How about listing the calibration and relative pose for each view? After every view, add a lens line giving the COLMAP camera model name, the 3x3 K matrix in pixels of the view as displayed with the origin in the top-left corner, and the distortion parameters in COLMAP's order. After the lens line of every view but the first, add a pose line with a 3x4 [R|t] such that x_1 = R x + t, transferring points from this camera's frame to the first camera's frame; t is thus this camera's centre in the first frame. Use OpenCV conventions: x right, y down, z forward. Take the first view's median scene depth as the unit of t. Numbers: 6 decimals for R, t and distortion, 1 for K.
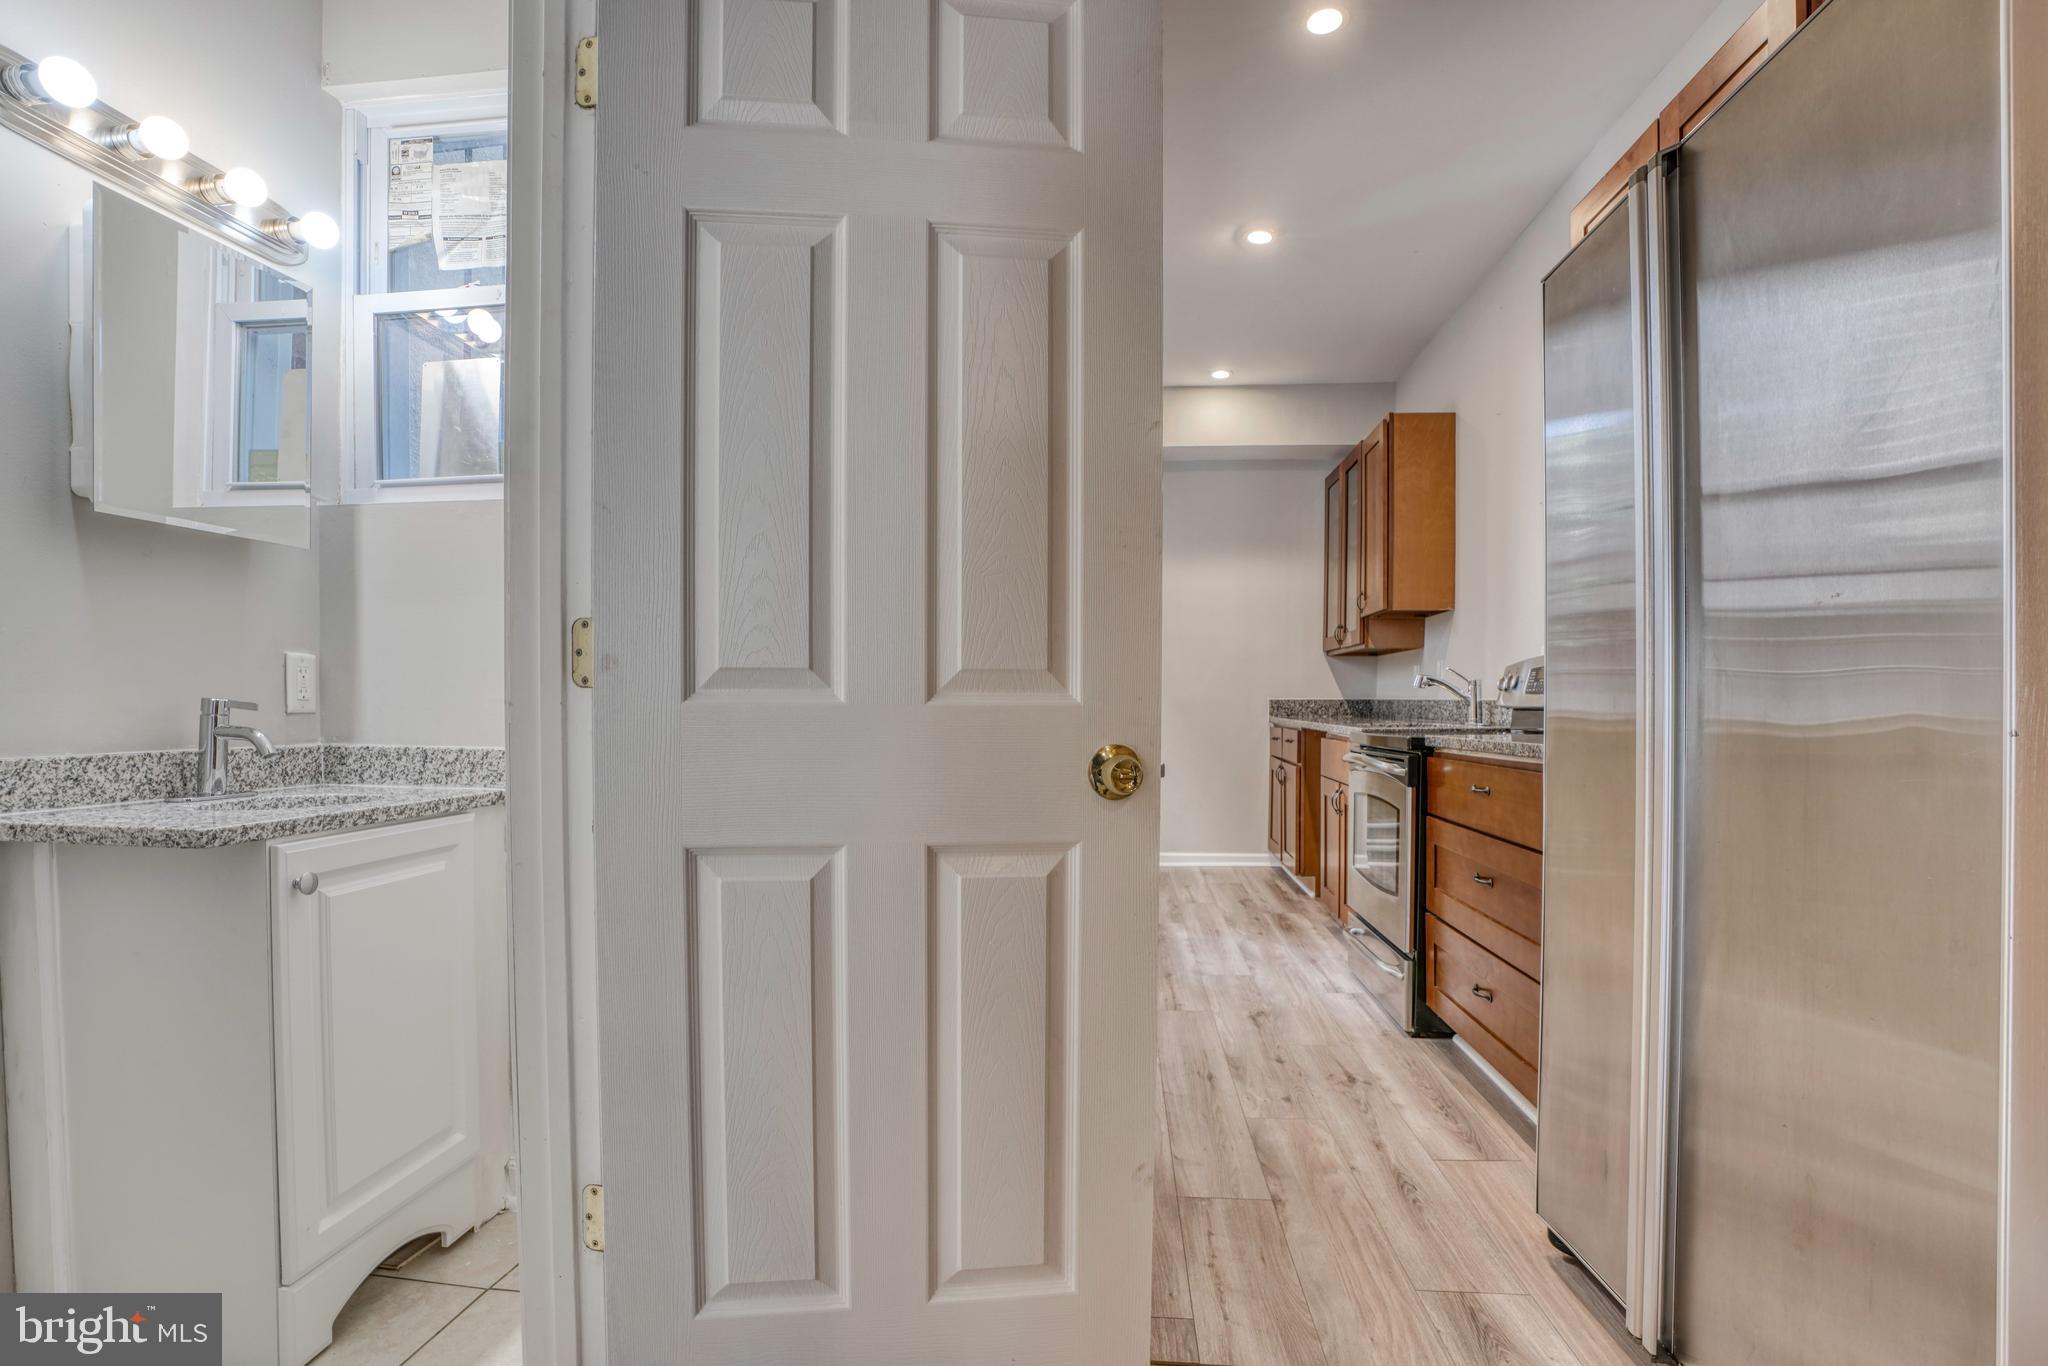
lens RADIAL K [[966.5, 0, 1033.9], [0, 966.5, 715.0], [0, 0, 1]] dist [-0.060796, 0.020112]
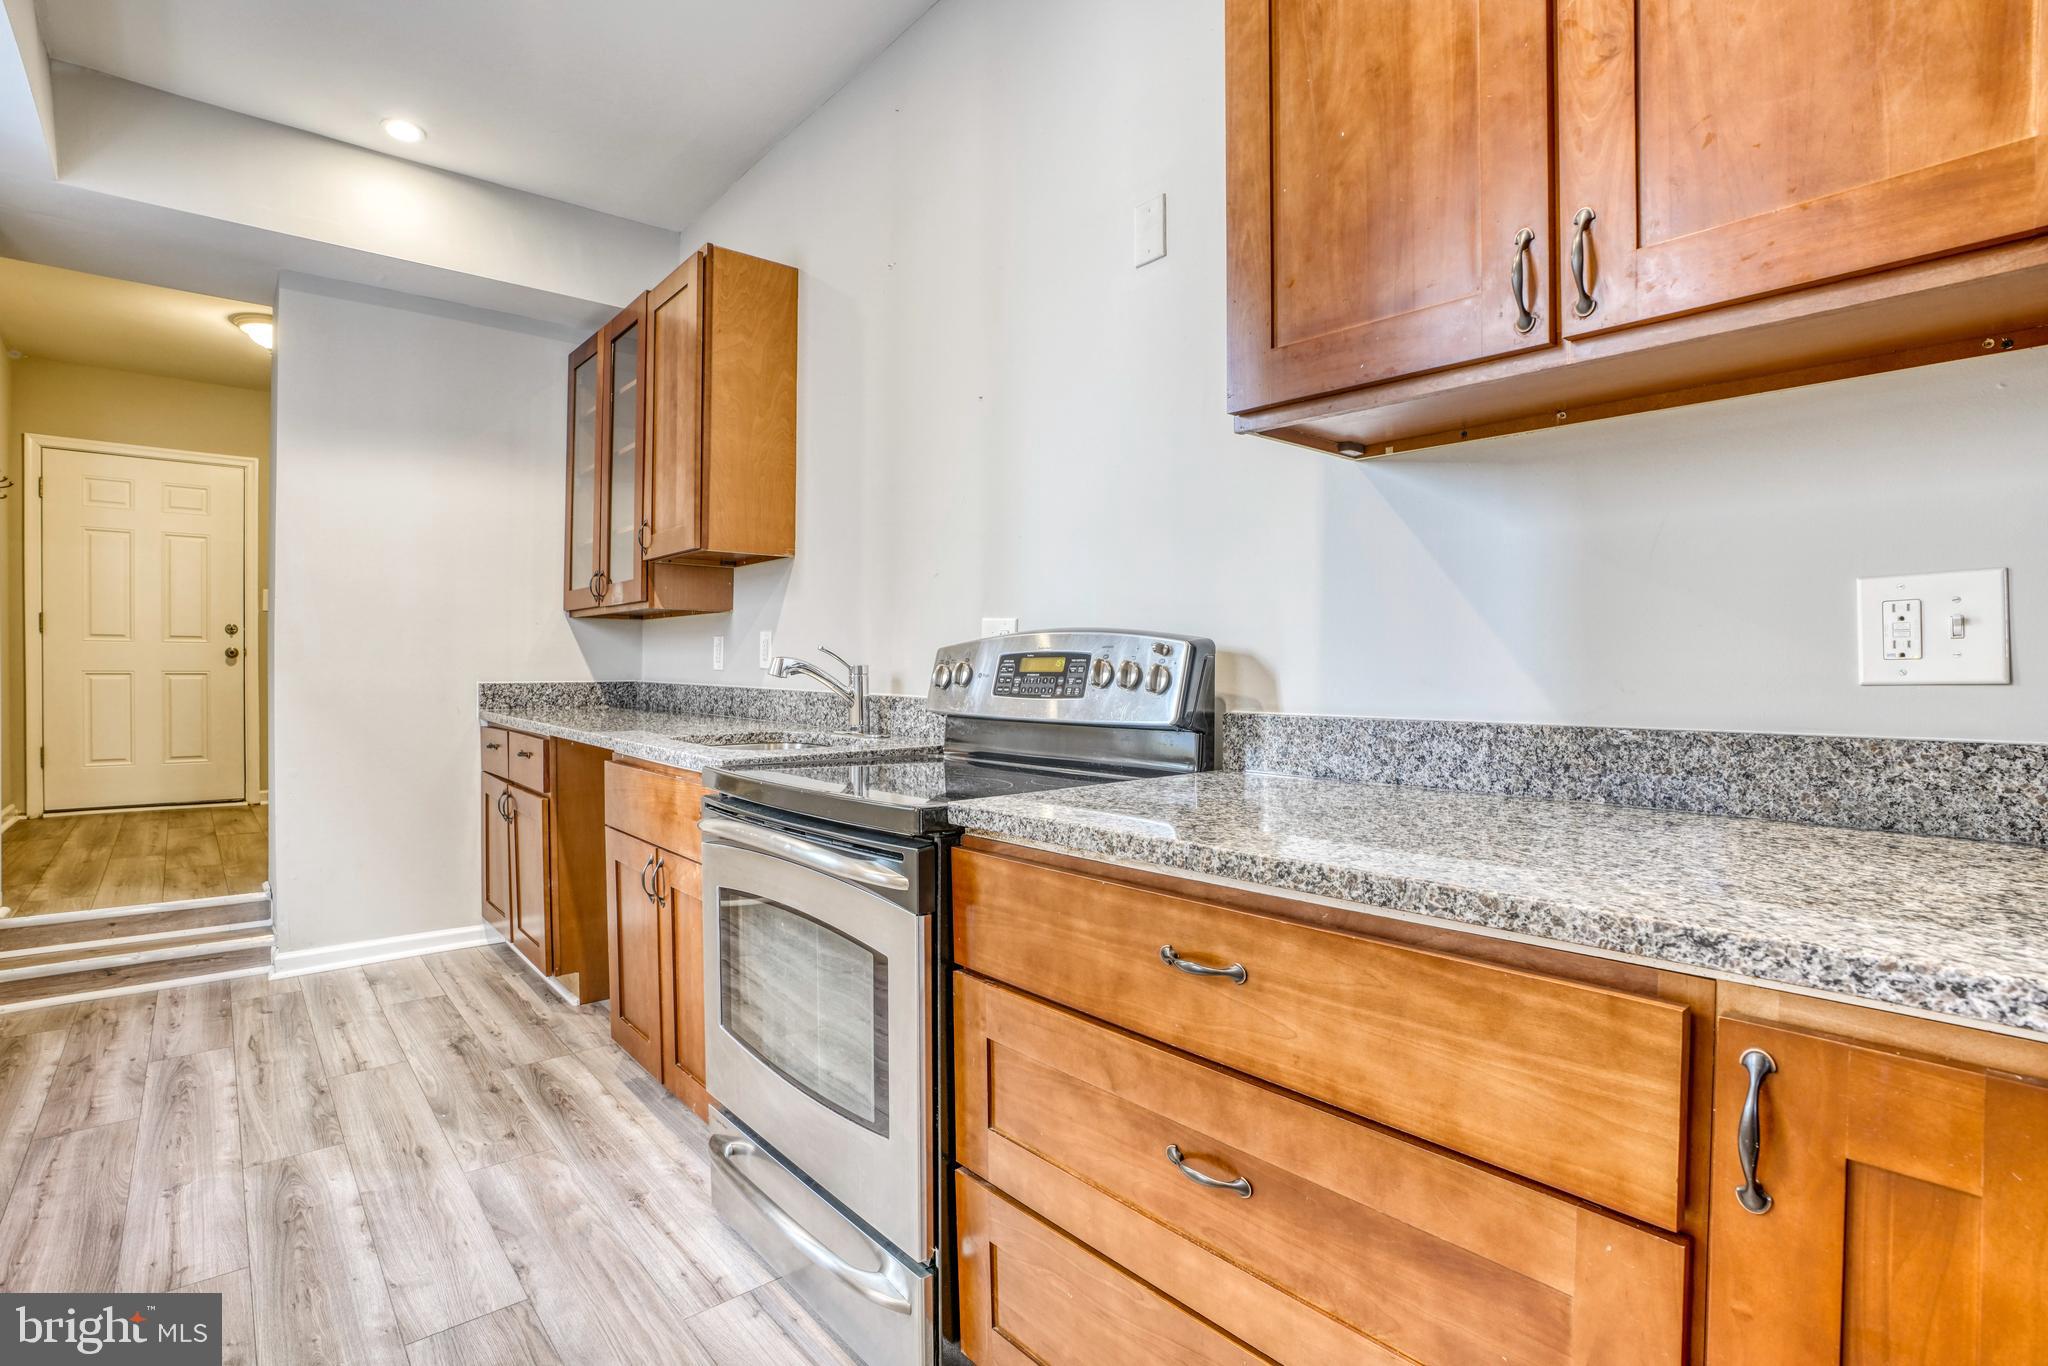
lens RADIAL K [[966.5, 0, 1001.2], [0, 966.5, 688.2], [0, 0, 1]] dist [-0.060796, 0.020112]
pose [[0.707616, -0.017869, 0.706371, 0.107632], [0.008469, 0.999823, 0.016809, -0.050845], [-0.706546, -0.005912, 0.707642, 0.757665]]
